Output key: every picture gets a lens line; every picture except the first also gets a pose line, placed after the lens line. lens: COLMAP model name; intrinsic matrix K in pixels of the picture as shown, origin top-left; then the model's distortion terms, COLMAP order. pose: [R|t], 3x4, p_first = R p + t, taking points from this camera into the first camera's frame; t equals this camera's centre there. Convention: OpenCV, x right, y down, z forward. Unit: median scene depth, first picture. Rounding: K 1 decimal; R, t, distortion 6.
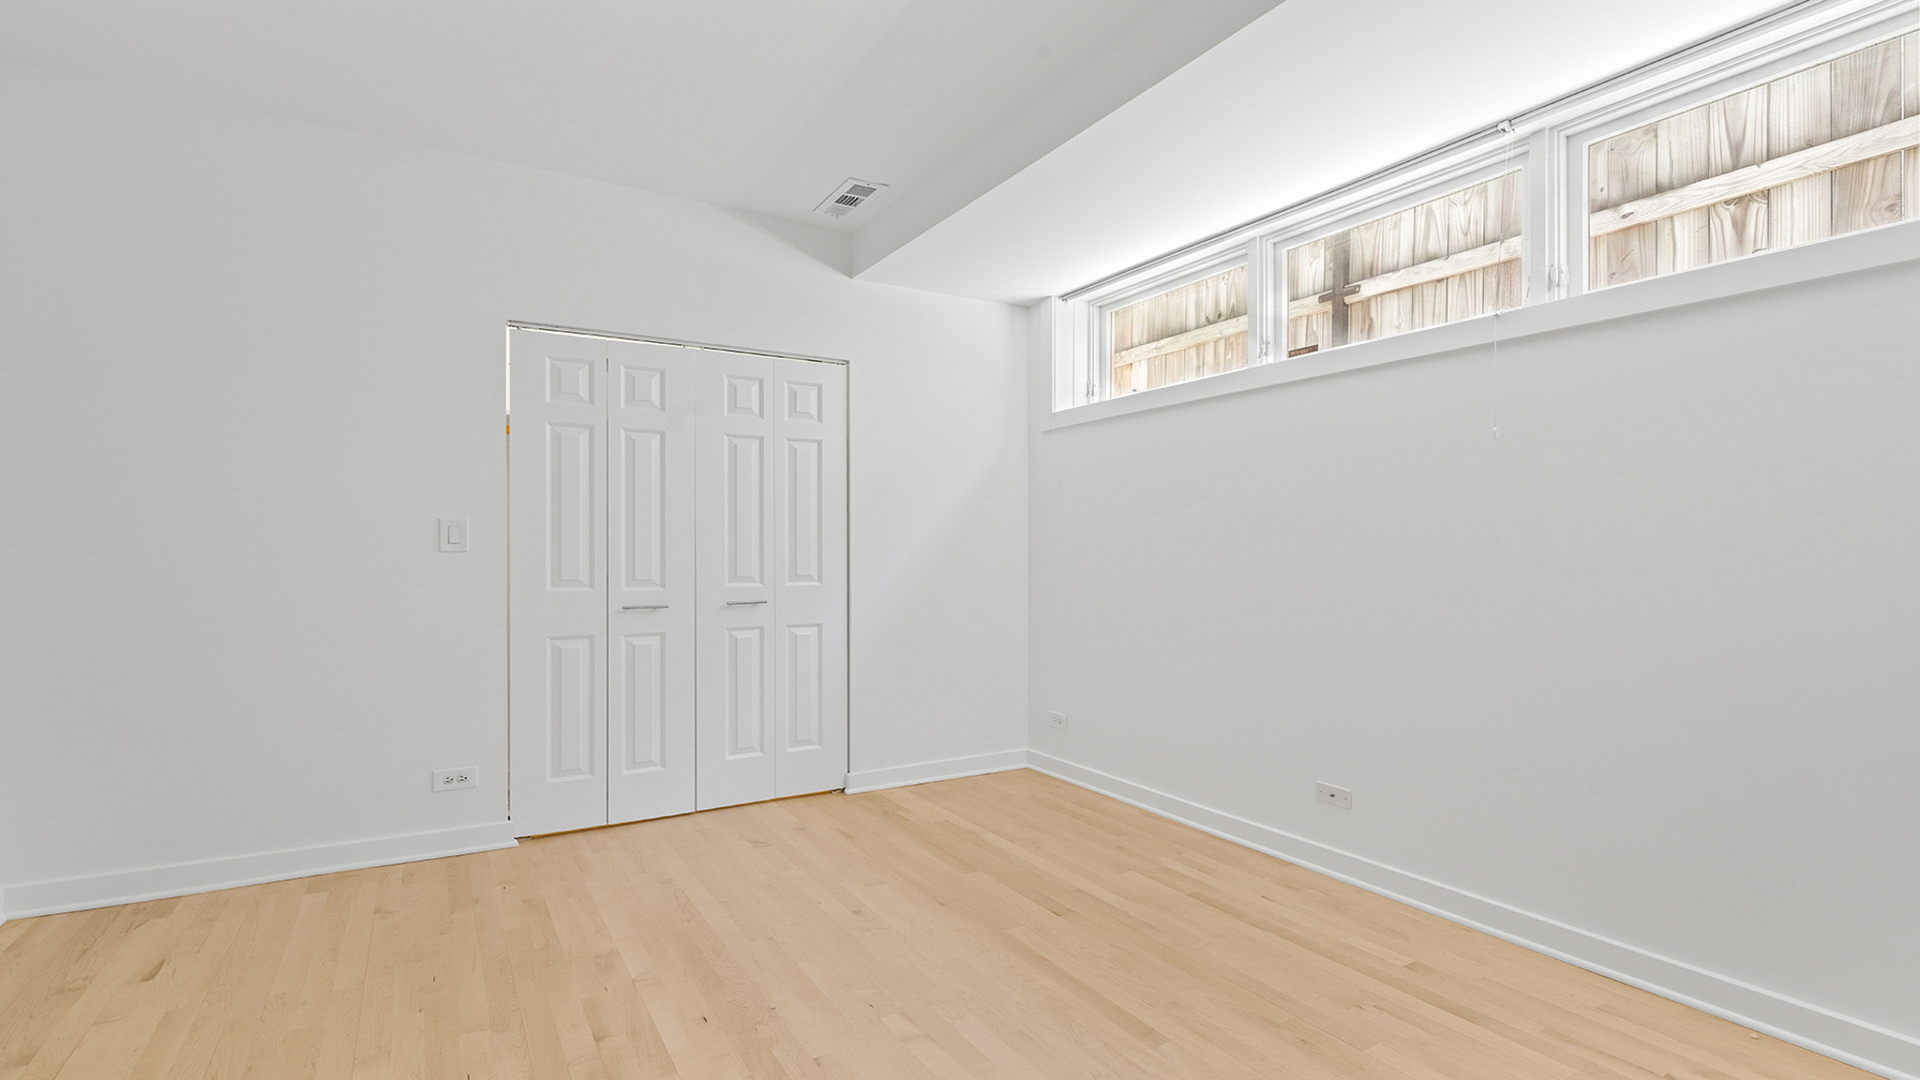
lens RADIAL K [[880.3, 0, 954.7], [0, 880.3, 549.3], [0, 0, 1]] dist [0.001029, -0.000008]
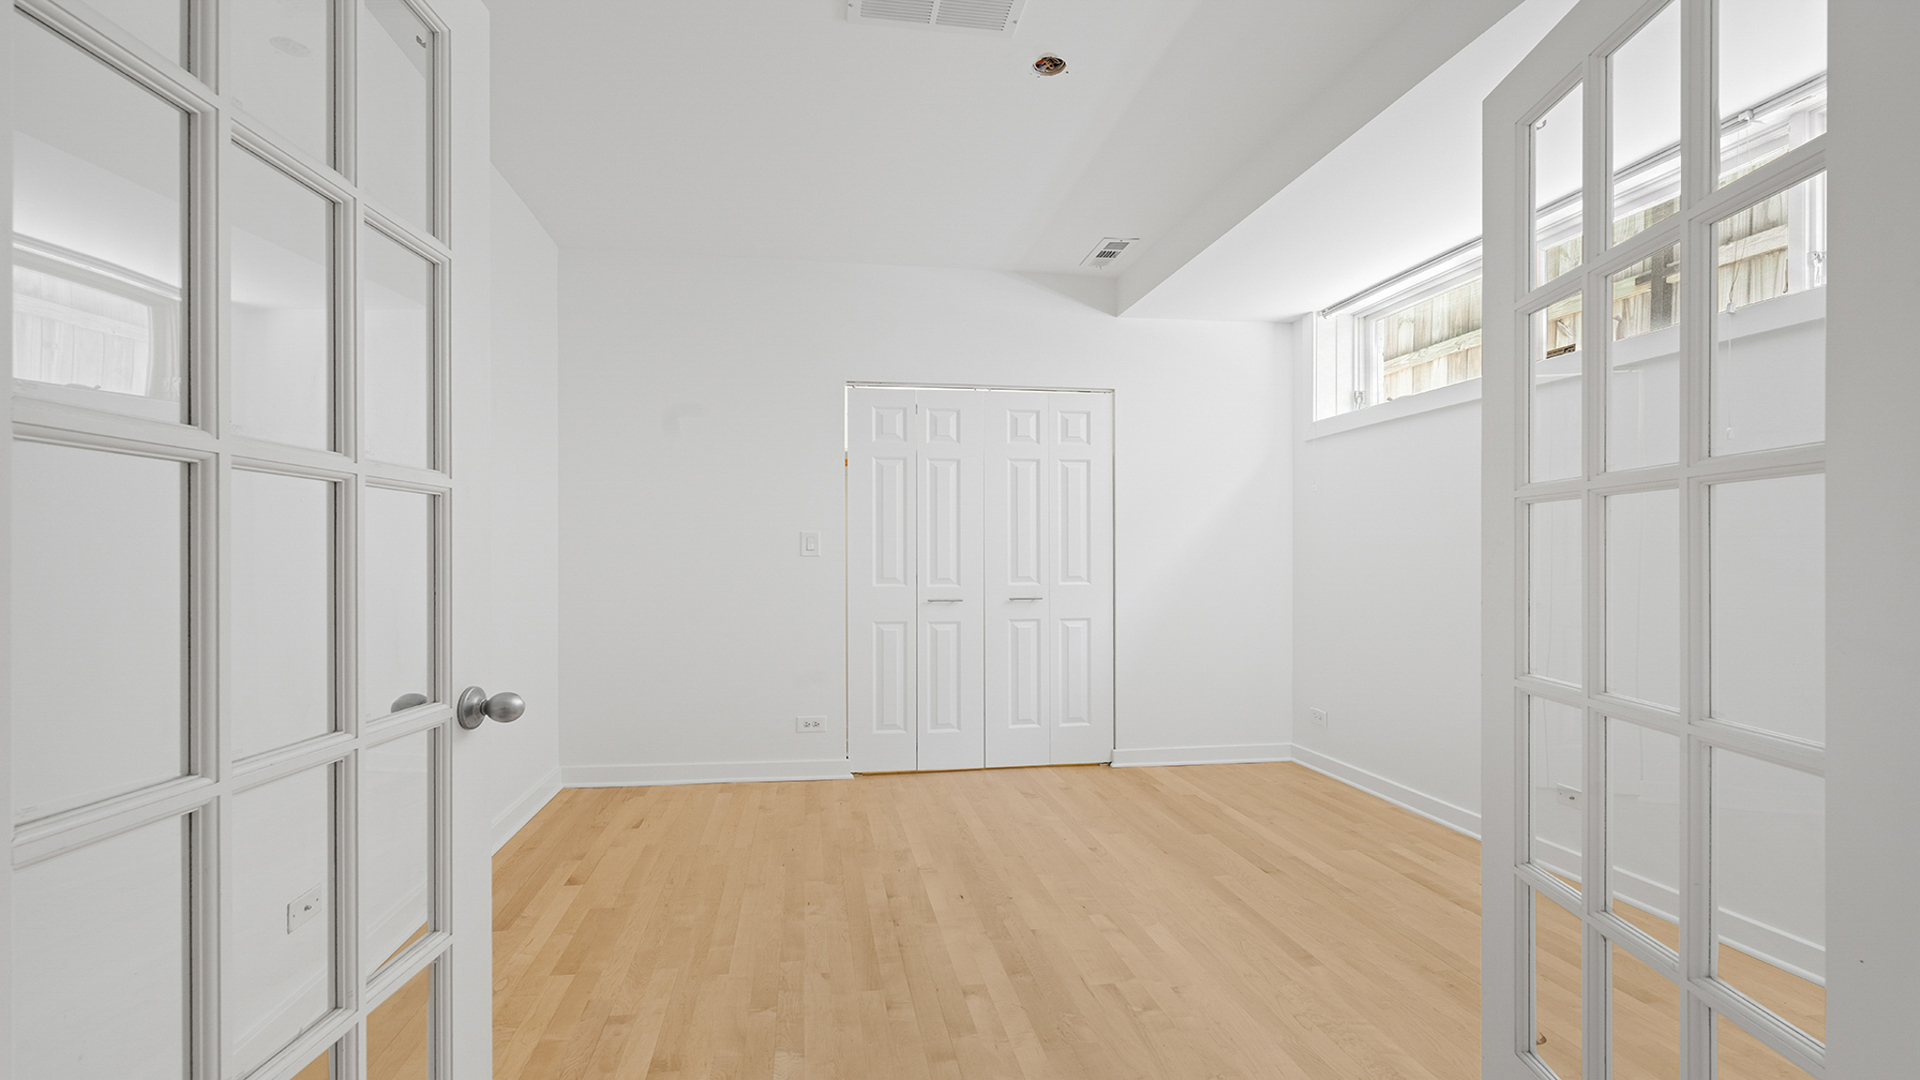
lens RADIAL K [[880.3, 0, 954.7], [0, 880.3, 549.3], [0, 0, 1]] dist [0.001029, -0.000008]
pose [[0.930711, -0.004255, -0.365732, 0.123405], [0.001982, 0.999976, -0.006590, 0.001497], [0.365751, 0.005408, 0.930697, -0.165910]]
